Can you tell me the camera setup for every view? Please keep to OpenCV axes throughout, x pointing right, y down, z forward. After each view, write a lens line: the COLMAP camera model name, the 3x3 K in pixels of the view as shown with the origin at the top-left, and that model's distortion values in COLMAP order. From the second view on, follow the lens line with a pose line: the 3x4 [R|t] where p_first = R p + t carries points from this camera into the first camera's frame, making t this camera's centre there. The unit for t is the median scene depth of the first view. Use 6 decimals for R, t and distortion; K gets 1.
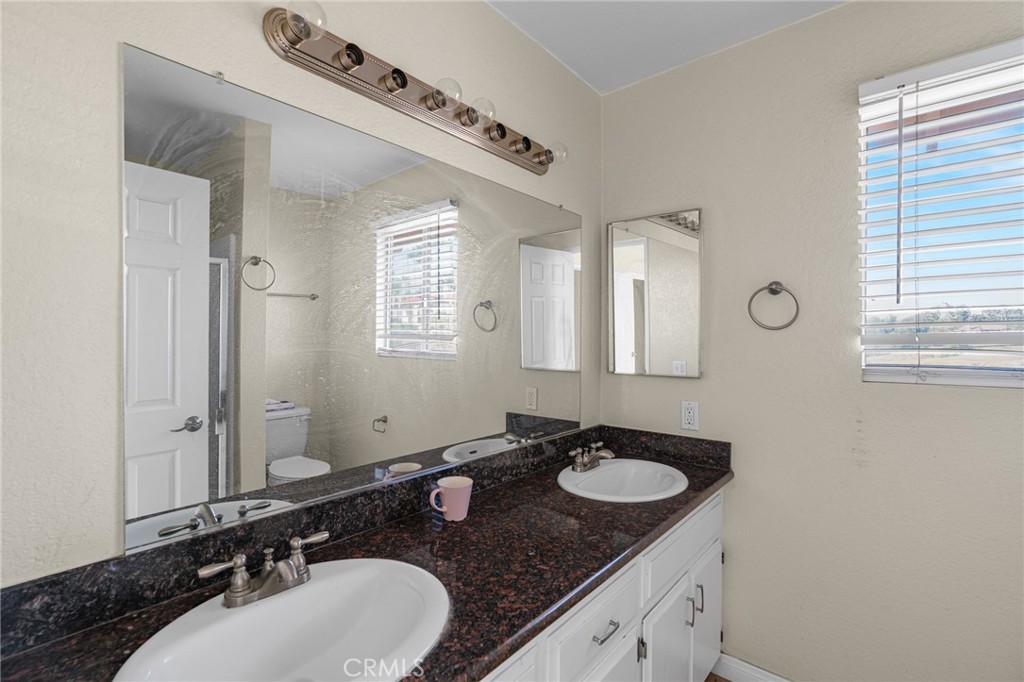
lens RADIAL K [[454.2, 0, 535.6], [0, 454.2, 340.6], [0, 0, 1]] dist [0.000041, -0.000117]
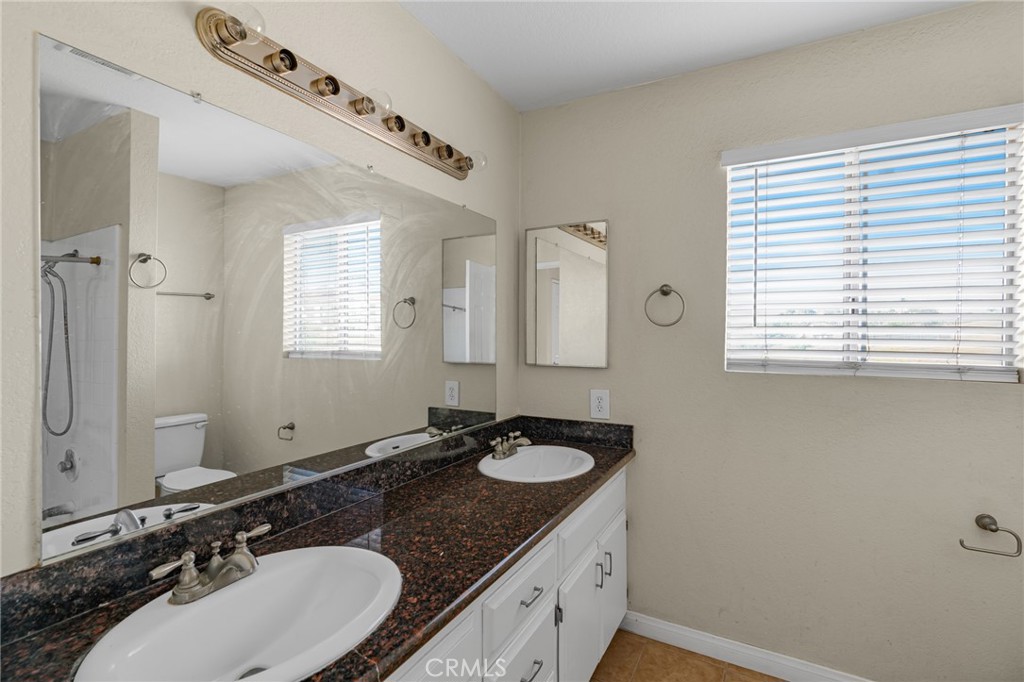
lens RADIAL K [[463.4, 0, 512.0], [0, 463.4, 341.0], [0, 0, 1]] dist [-0.000601, -0.007594]
pose [[0.983792, -0.009250, 0.179074, -0.074590], [0.007872, 0.999934, 0.008406, -0.000159], [-0.179140, -0.006860, 0.983800, -0.090278]]
